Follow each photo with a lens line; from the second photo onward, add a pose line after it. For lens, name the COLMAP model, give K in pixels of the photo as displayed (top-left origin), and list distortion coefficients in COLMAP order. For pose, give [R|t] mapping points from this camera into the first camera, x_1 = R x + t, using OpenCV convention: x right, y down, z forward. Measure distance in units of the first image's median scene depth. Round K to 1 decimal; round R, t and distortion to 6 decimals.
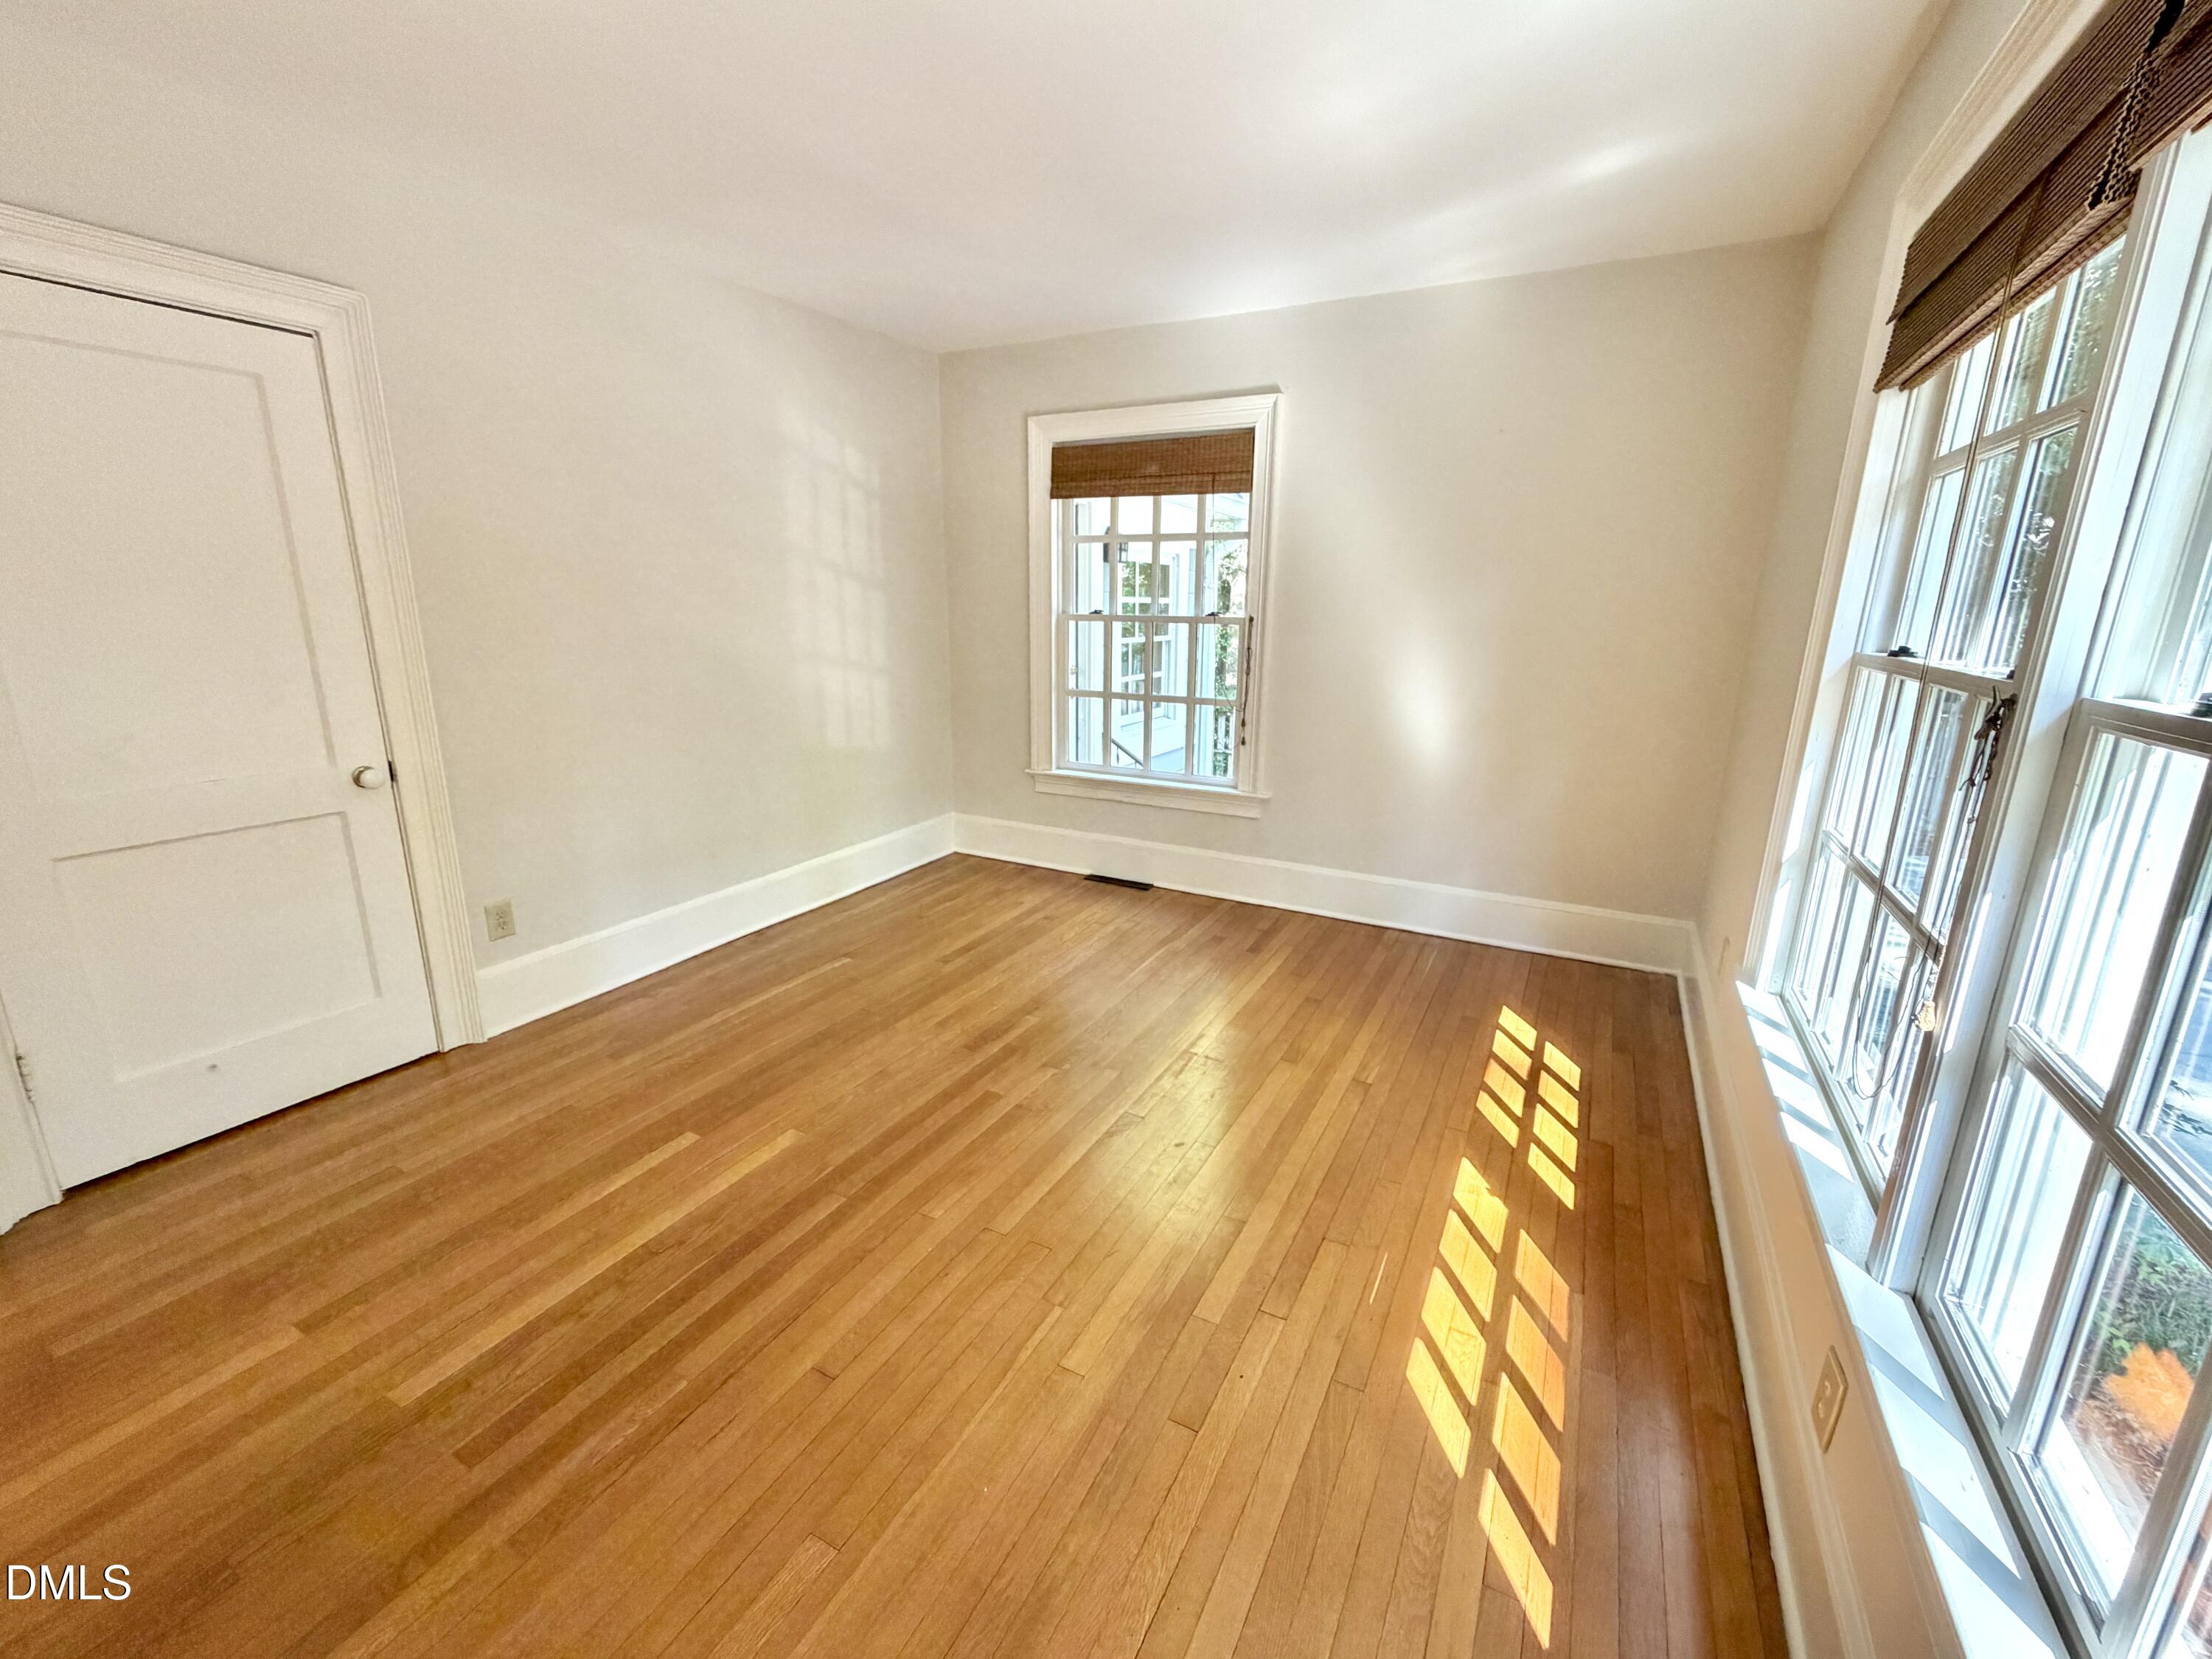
lens RADIAL K [[896.3, 0, 1105.5], [0, 896.3, 821.9], [0, 0, 1]] dist [-0.002834, 0.000336]
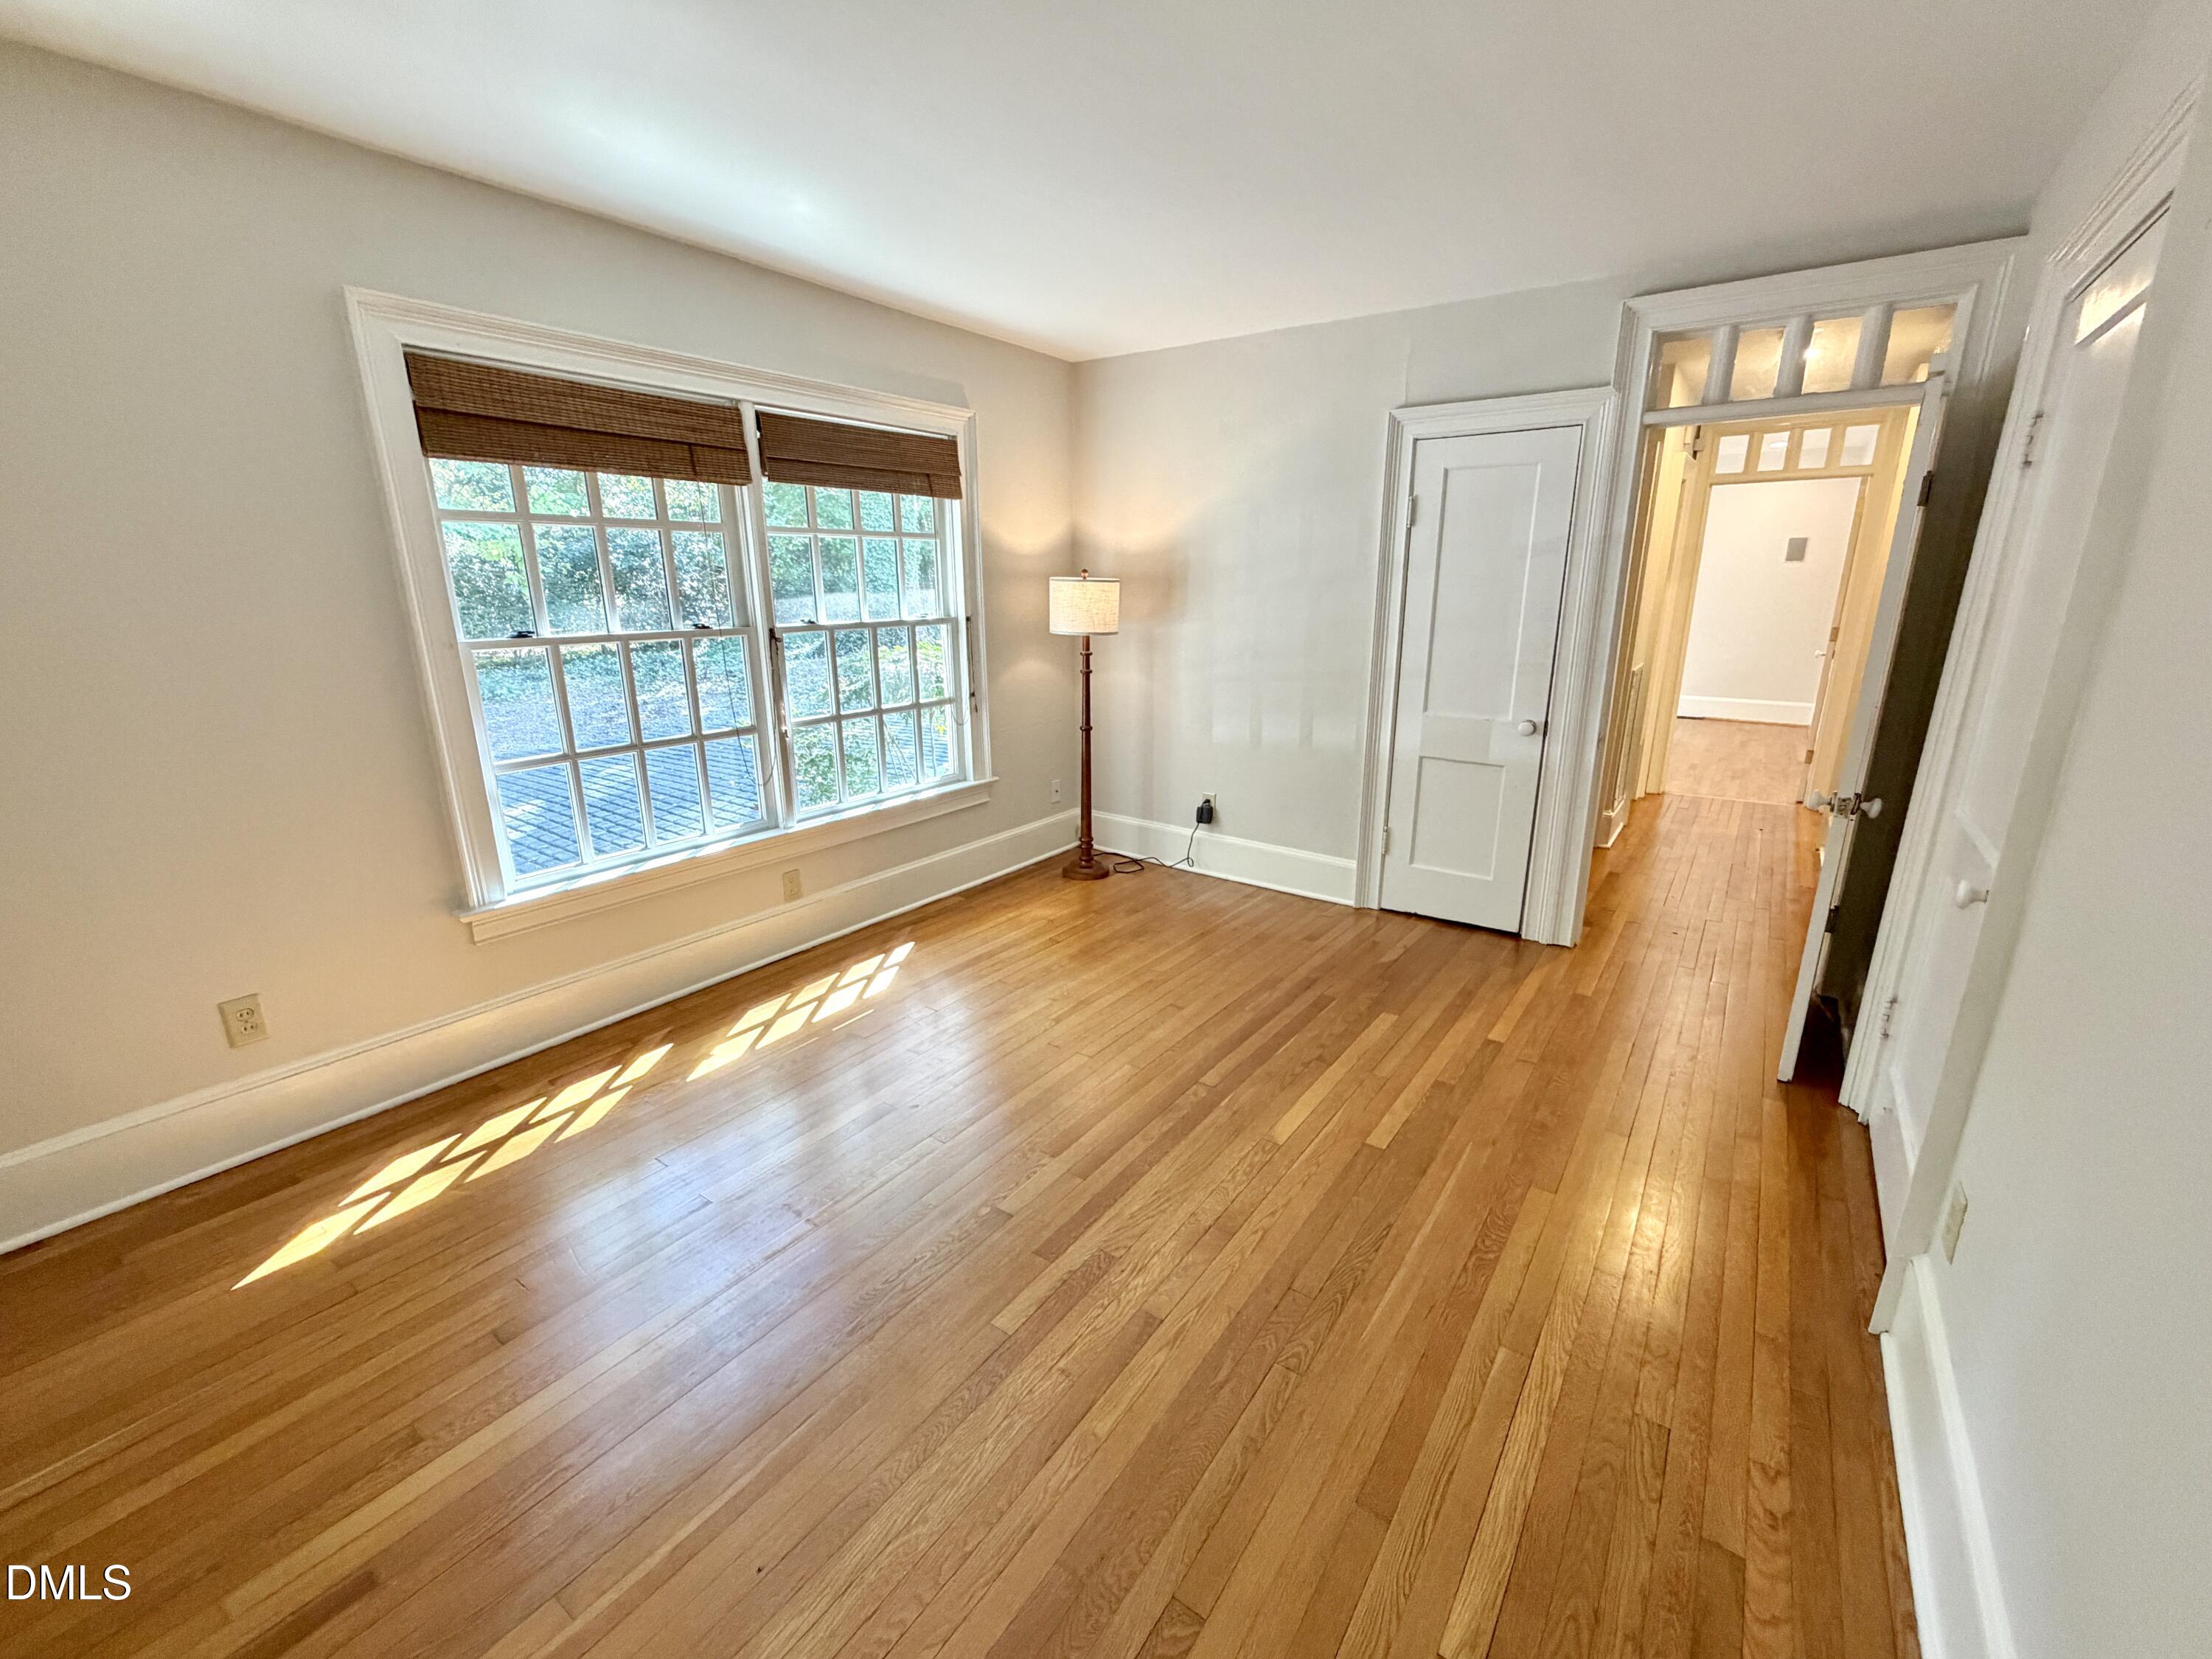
lens RADIAL K [[896.3, 0, 1106.3], [0, 896.3, 827.4], [0, 0, 1]] dist [-0.002834, 0.000336]
pose [[-0.991566, -0.041908, 0.122639, -0.290487], [0.024180, 0.869843, 0.492736, -0.506681], [-0.127326, 0.491546, -0.861493, 1.876005]]
